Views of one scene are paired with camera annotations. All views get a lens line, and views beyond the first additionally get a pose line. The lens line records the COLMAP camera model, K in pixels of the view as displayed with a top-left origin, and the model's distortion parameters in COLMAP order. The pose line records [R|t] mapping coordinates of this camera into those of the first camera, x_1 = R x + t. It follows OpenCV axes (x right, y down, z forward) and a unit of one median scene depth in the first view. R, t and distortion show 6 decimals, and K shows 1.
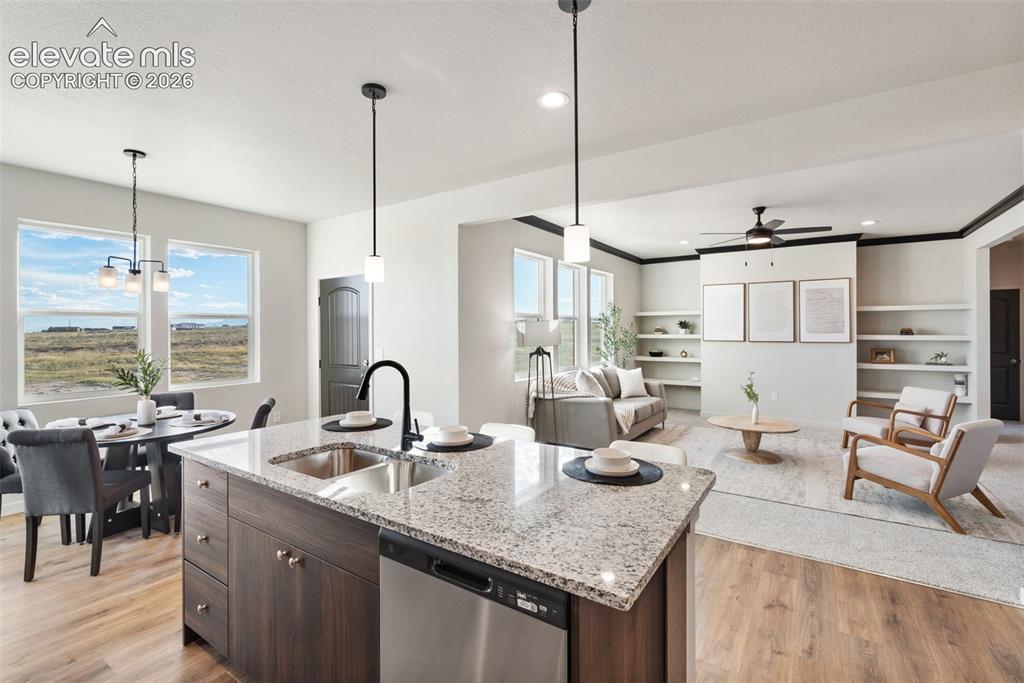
lens RADIAL K [[462.5, 0, 509.1], [0, 462.5, 332.0], [0, 0, 1]] dist [-0.001757, -0.000051]
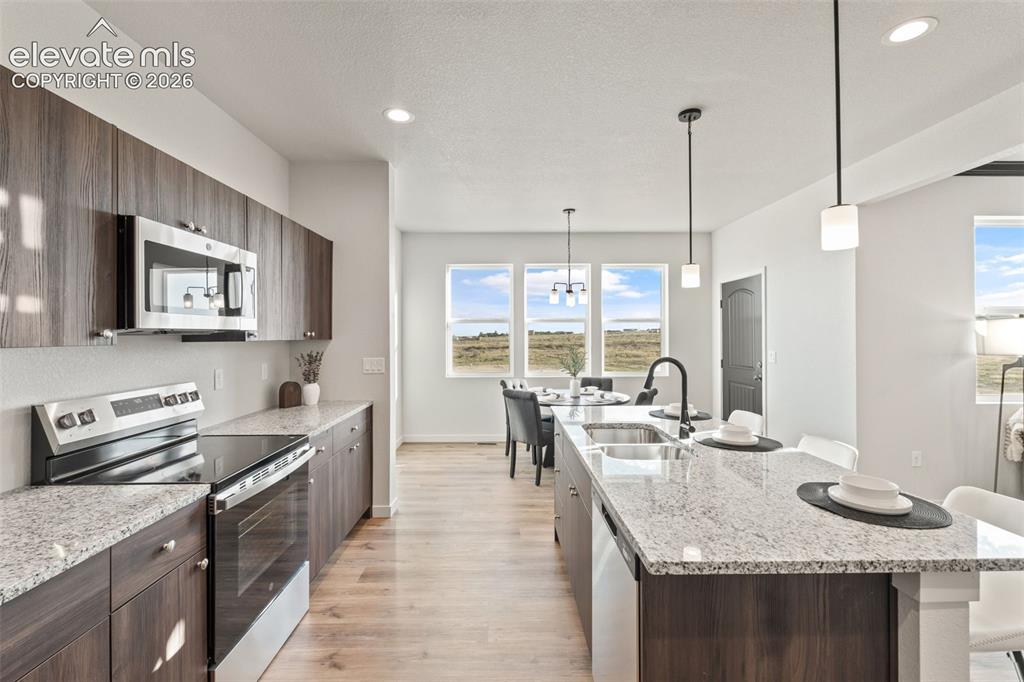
lens RADIAL K [[462.5, 0, 509.1], [0, 462.5, 331.5], [0, 0, 1]] dist [-0.001757, -0.000051]
pose [[0.564155, -0.001066, -0.825668, 0.307546], [-0.002565, 0.999992, -0.003044, 0.001588], [0.825665, 0.003835, 0.564148, 0.017045]]
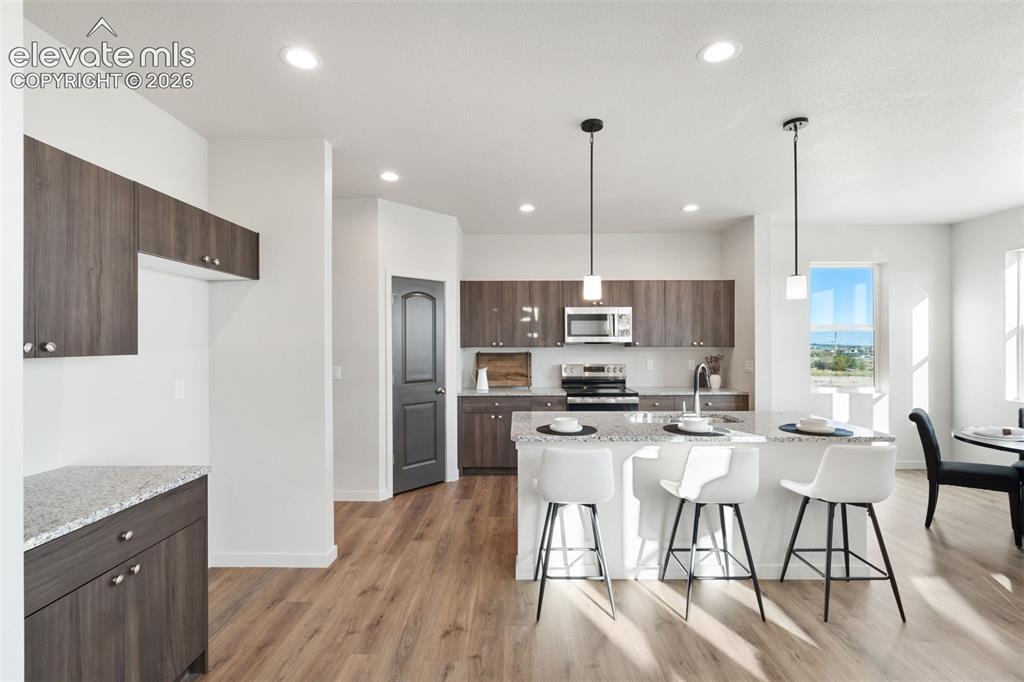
lens RADIAL K [[471.0, 0, 515.5], [0, 471.0, 339.7], [0, 0, 1]] dist [-0.002128, -0.000041]
pose [[-0.828489, 0.002276, -0.560000, 0.727602], [0.001405, 0.999997, 0.001987, -0.012136], [0.560003, 0.000860, -0.828490, 1.275540]]
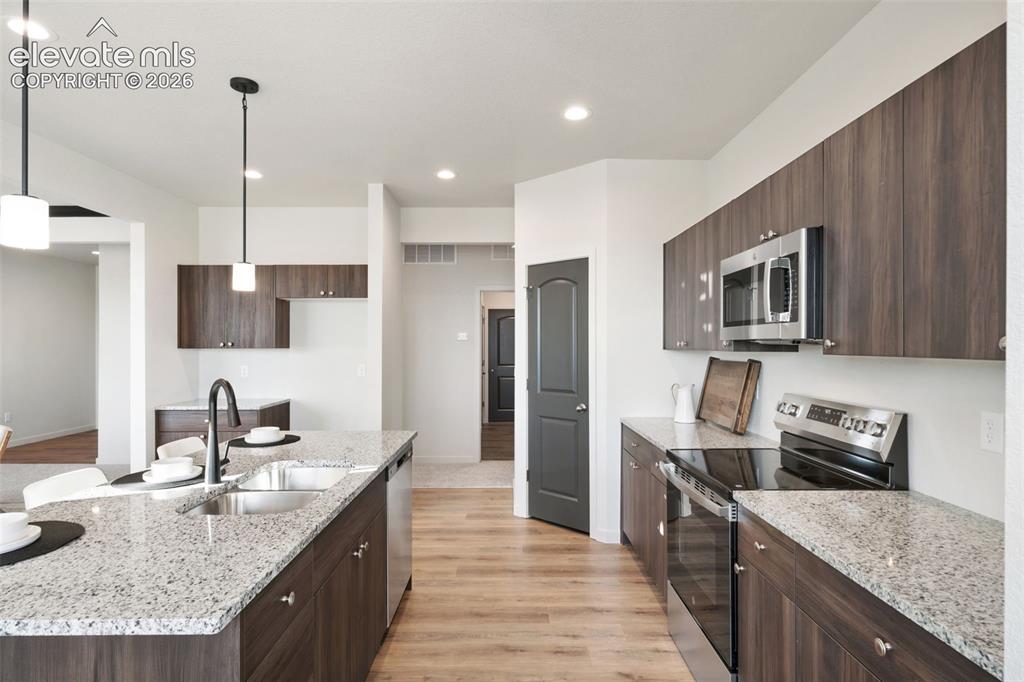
lens RADIAL K [[524.6, 0, 508.8], [0, 524.6, 338.8], [0, 0, 1]] dist [-0.001804, -0.000171]
pose [[-0.565822, 0.013121, 0.824423, -0.869054], [0.008518, 0.999913, -0.010068, 0.002646], [-0.824483, 0.001326, -0.565885, 0.724786]]
